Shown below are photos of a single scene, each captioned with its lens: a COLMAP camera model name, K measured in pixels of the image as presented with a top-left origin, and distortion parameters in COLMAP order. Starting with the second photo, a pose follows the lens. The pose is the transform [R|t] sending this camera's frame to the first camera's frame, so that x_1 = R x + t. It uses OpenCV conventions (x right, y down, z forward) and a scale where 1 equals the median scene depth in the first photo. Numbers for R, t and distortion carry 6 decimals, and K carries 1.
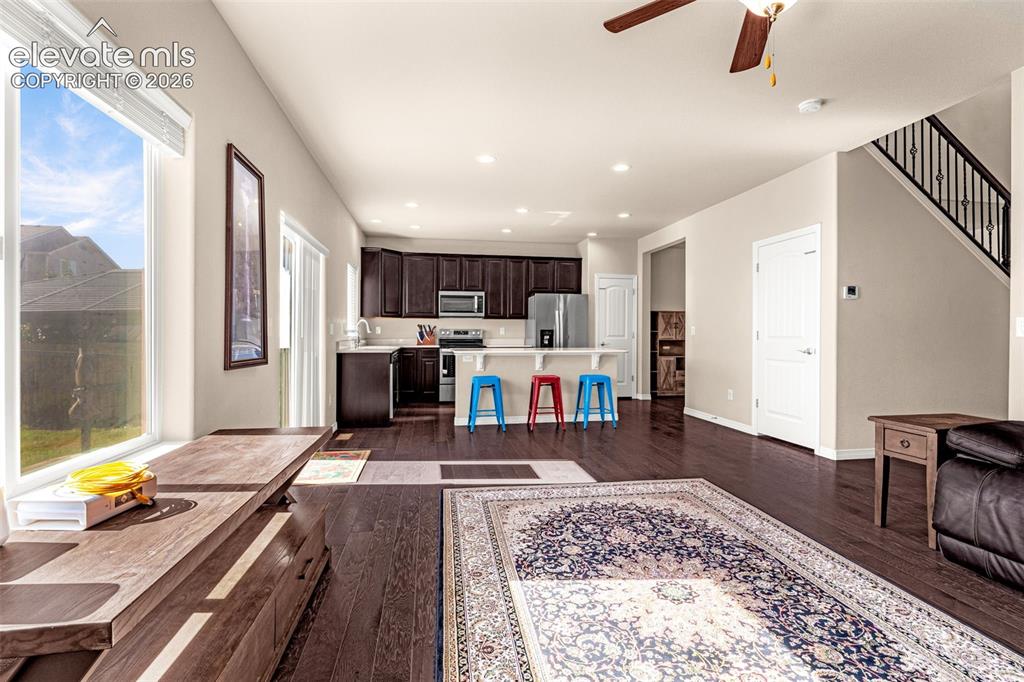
lens RADIAL K [[450.3, 0, 511.1], [0, 450.3, 337.9], [0, 0, 1]] dist [0.002942, 0.000893]
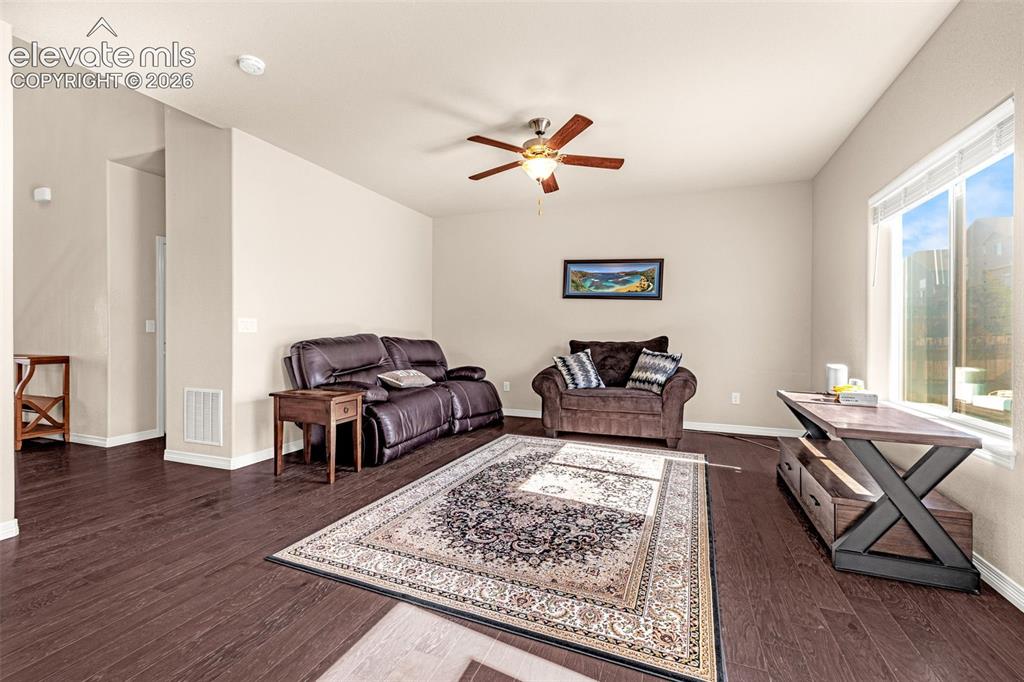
lens RADIAL K [[434.9, 0, 531.4], [0, 434.9, 334.5], [0, 0, 1]] dist [0.000221, 0.000152]
pose [[-0.872749, -0.006571, 0.488126, -0.091330], [-0.003808, 0.999971, 0.006654, 0.000268], [-0.488155, 0.003948, -0.872748, 0.676011]]
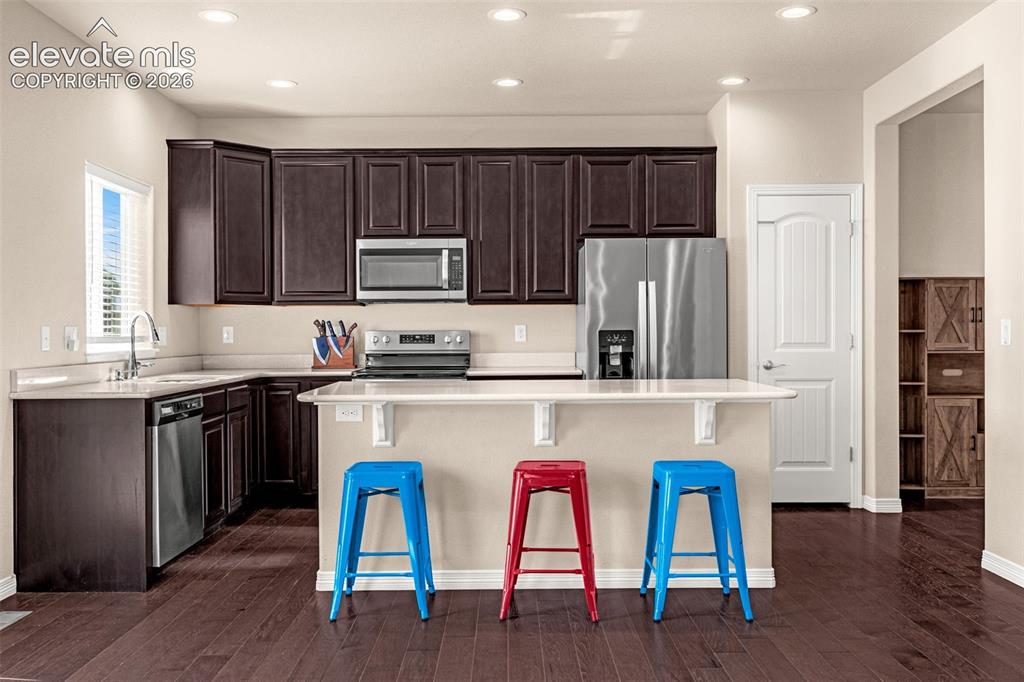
lens RADIAL K [[891.3, 0, 512.0], [0, 891.3, 341.0], [0, 0, 1]] dist [0.006312, 0.007799]
pose [[0.985524, -0.006726, -0.169403, 0.136011], [0.006999, 0.999975, 0.001016, -0.011323], [0.169392, -0.002187, 0.985546, 0.240980]]
